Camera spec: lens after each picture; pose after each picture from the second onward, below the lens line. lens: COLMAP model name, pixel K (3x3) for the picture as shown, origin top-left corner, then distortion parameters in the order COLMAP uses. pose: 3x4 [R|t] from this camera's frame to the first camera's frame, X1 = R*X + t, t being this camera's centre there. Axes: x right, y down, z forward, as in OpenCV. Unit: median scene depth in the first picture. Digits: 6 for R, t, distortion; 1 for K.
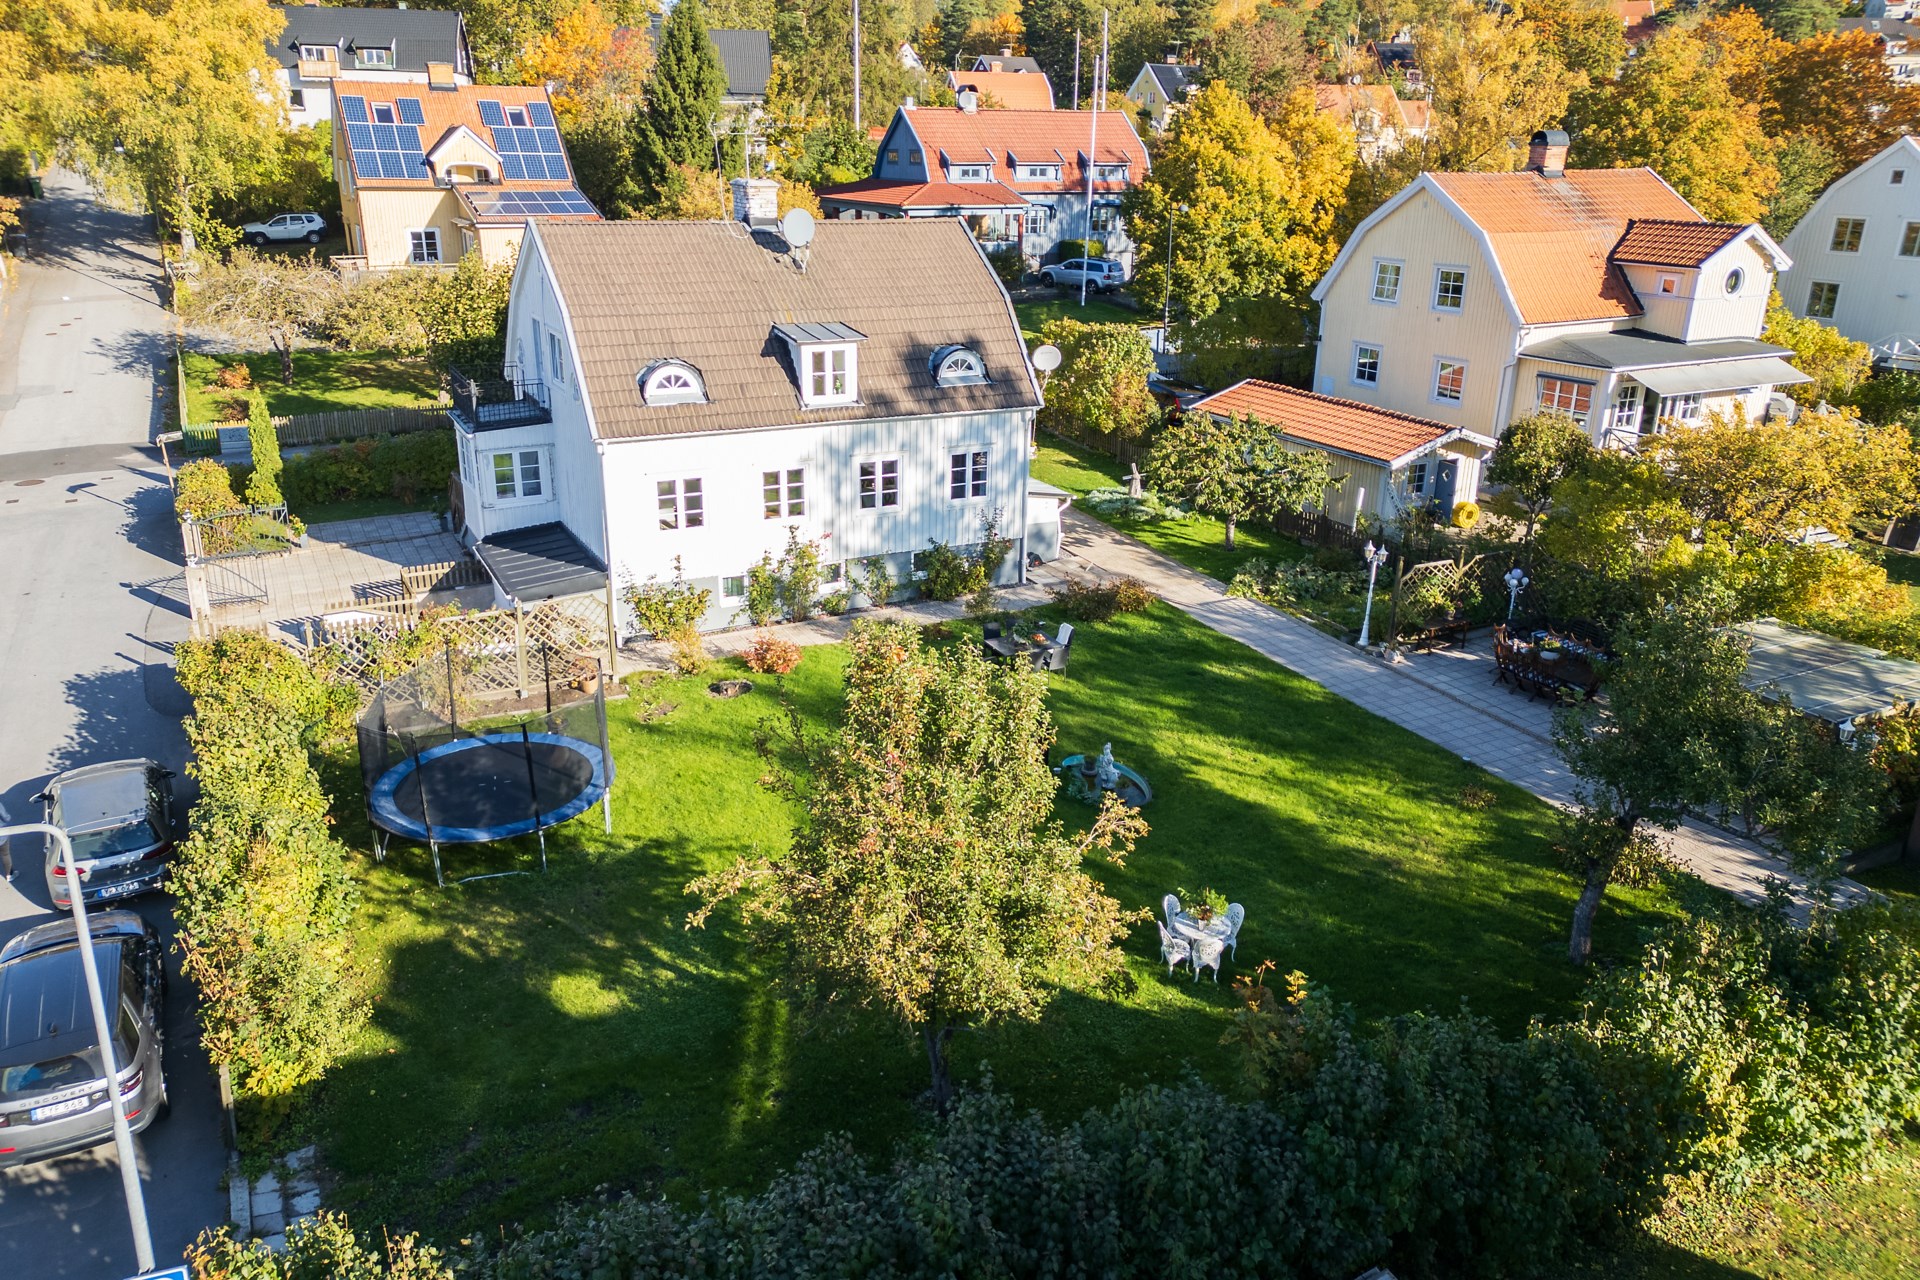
lens RADIAL K [[1240.6, 0, 921.7], [0, 1240.6, 557.3], [0, 0, 1]] dist [0.092134, -0.095275]
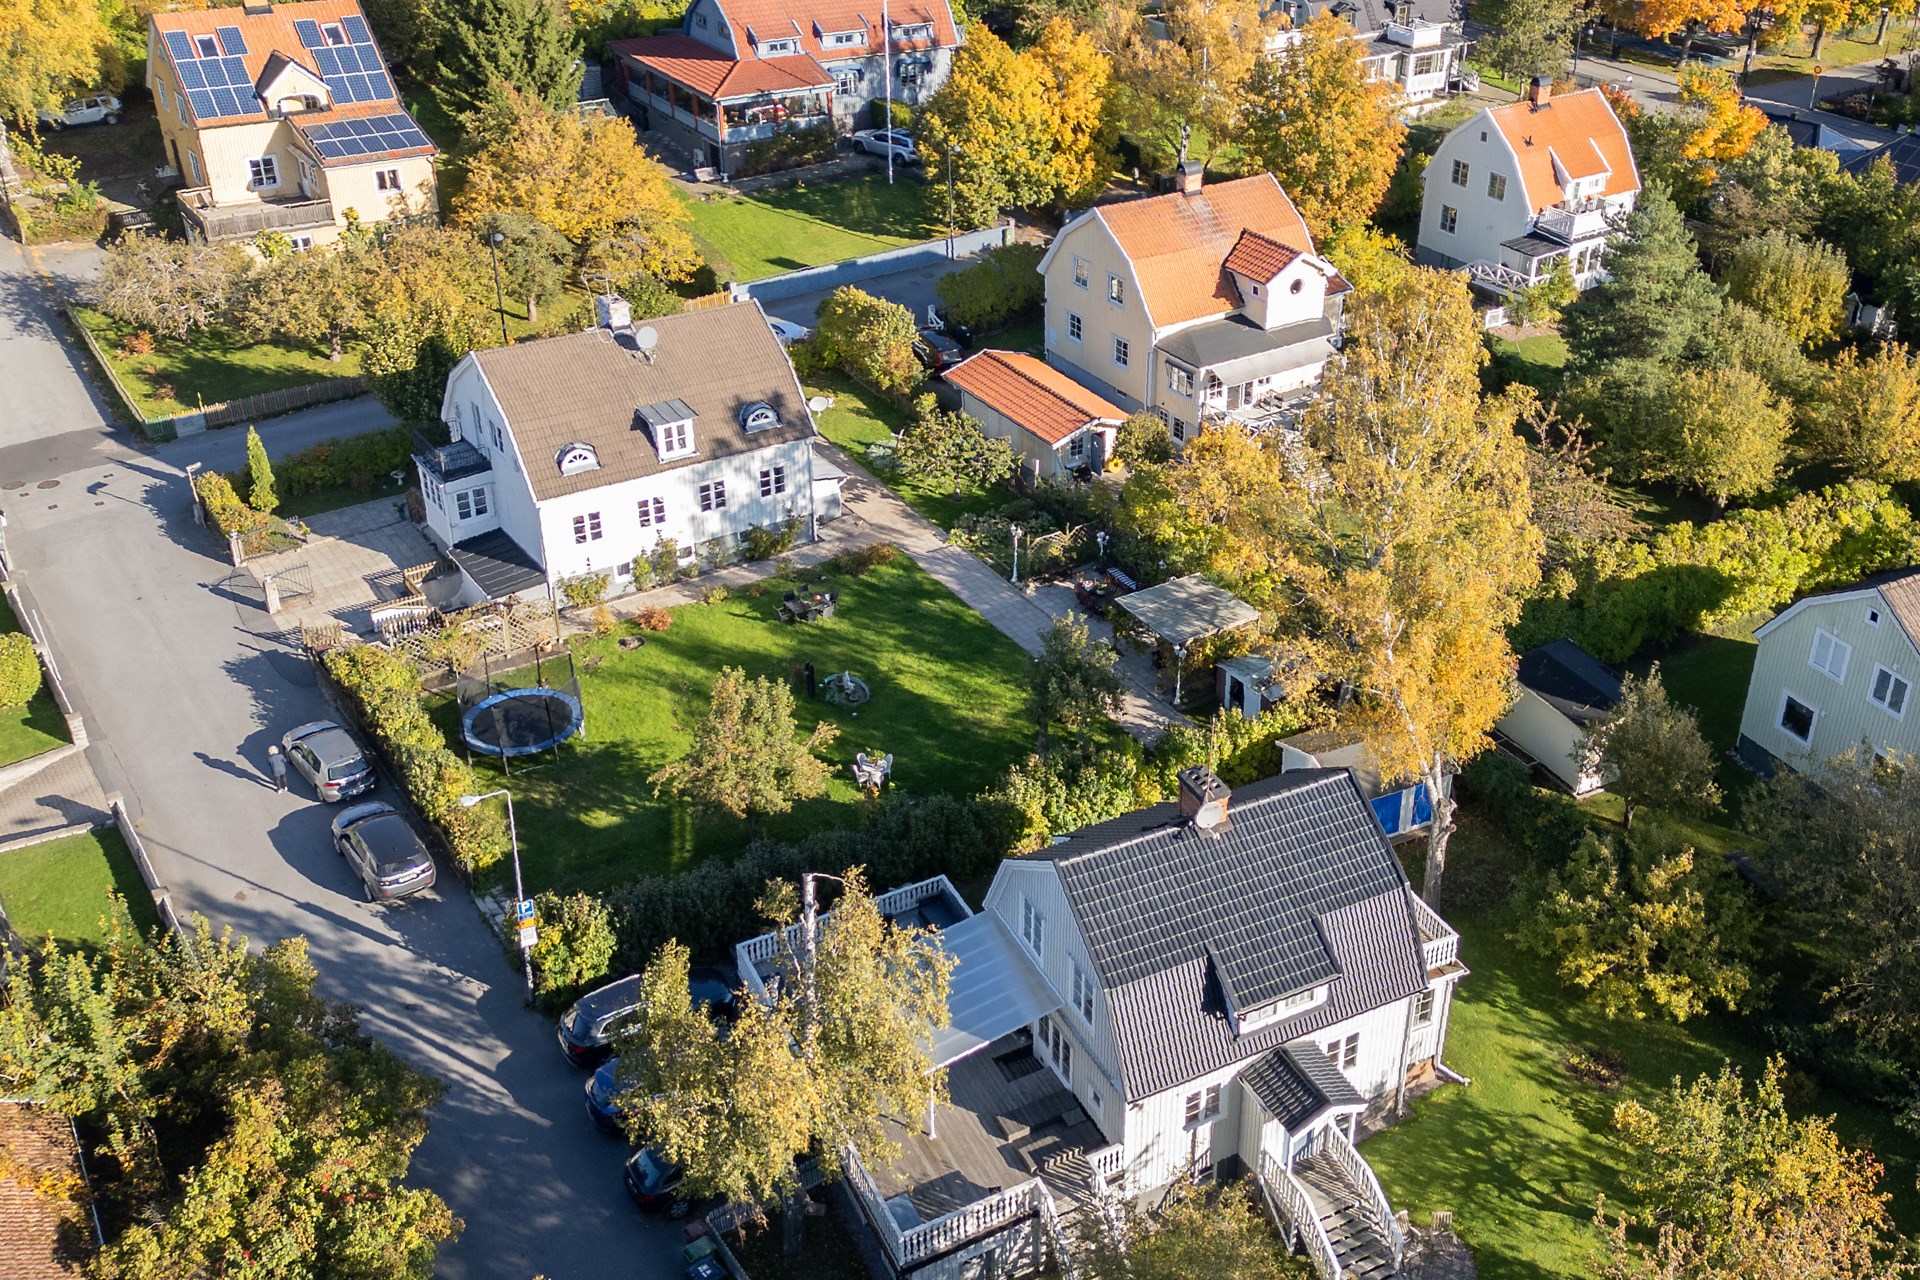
lens RADIAL K [[1497.6, 0, 966.1], [0, 1497.6, 598.5], [0, 0, 1]] dist [0.045479, -0.061609]
pose [[0.991345, -0.070030, 0.111040, 0.058630], [0.045527, 0.976737, 0.209551, -0.296215], [-0.123132, -0.202683, 0.971472, -0.837268]]
